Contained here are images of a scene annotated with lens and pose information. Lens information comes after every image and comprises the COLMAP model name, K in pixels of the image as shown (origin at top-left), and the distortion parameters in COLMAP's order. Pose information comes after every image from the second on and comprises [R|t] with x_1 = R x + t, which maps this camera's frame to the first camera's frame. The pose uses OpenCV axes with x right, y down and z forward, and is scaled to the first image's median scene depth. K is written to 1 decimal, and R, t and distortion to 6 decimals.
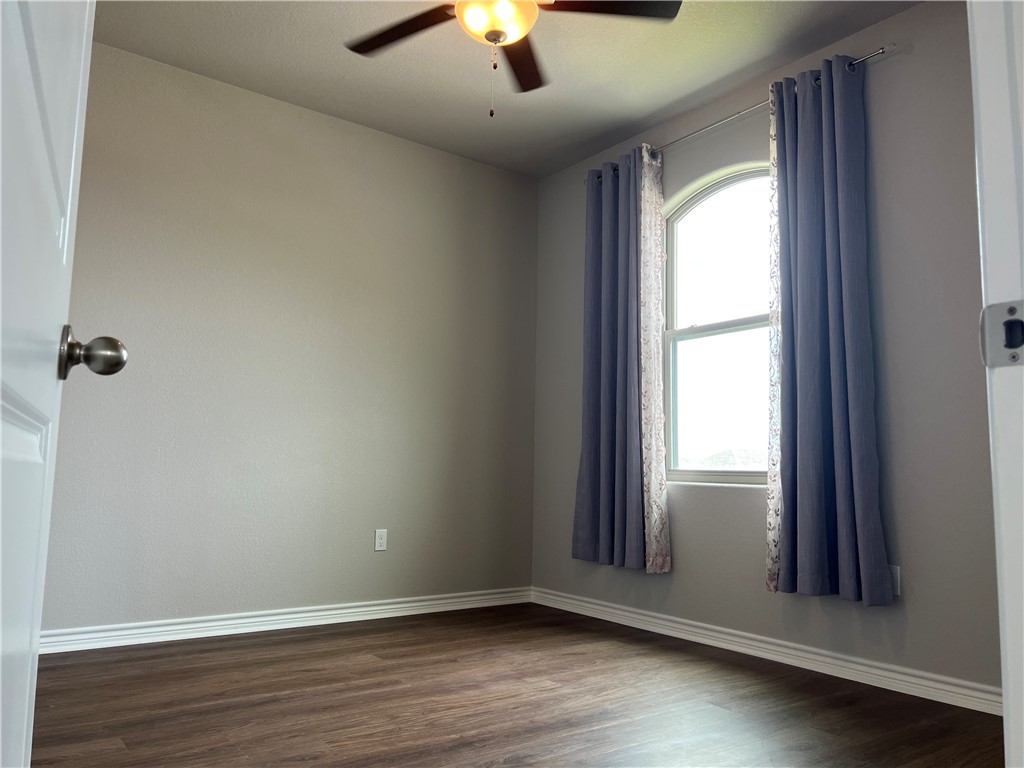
lens RADIAL K [[779.9, 0, 514.8], [0, 779.9, 385.9], [0, 0, 1]] dist [0.061174, -0.059423]
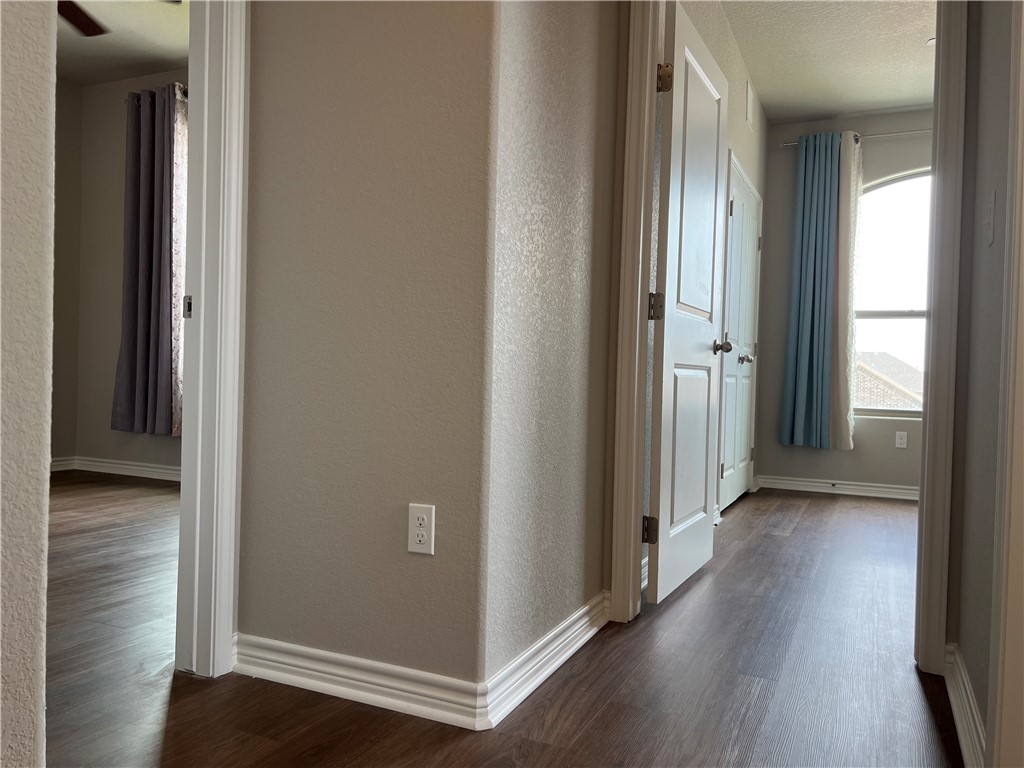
lens RADIAL K [[779.9, 0, 507.0], [0, 779.9, 383.9], [0, 0, 1]] dist [0.061174, -0.059423]
pose [[0.883484, -0.001143, 0.468460, 0.045647], [-0.063576, 0.990453, 0.122316, -0.035600], [-0.464128, -0.137847, 0.874977, -0.340402]]
